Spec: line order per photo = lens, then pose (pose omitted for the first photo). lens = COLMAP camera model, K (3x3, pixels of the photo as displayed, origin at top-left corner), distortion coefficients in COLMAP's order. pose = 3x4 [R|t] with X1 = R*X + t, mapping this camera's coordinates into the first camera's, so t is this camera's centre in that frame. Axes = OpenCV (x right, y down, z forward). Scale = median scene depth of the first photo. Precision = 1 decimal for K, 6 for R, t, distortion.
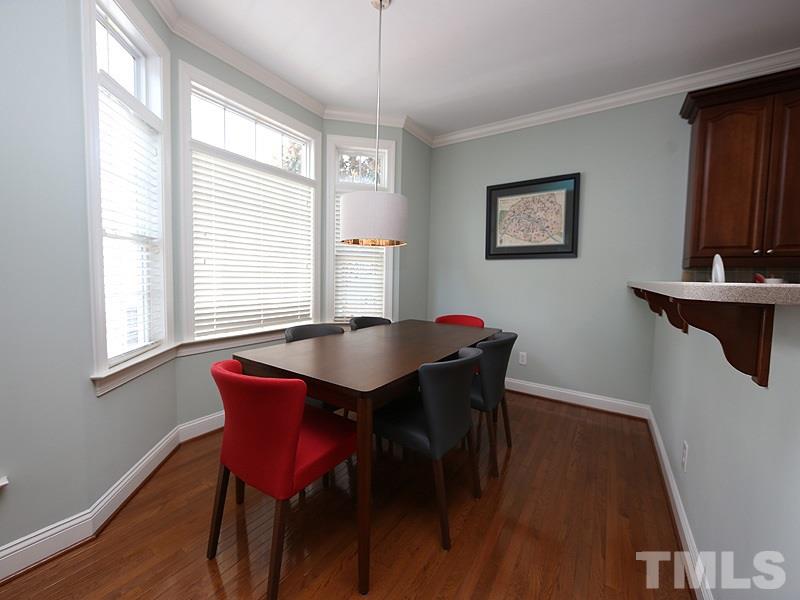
lens RADIAL K [[320.0, 0, 400.2], [0, 320.0, 297.1], [0, 0, 1]] dist [-0.000234, -0.000044]
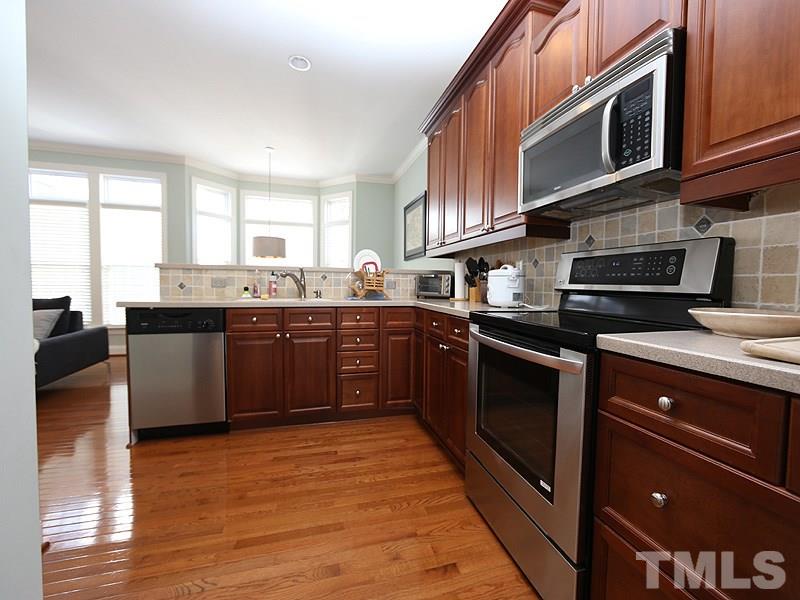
lens RADIAL K [[320.0, 0, 400.2], [0, 320.0, 297.7], [0, 0, 1]] dist [-0.000234, -0.000044]
pose [[0.750003, 0.019126, -0.661158, 1.287473], [-0.041354, 0.998982, -0.018012, 0.072276], [0.660140, 0.040850, 0.750031, -0.025134]]
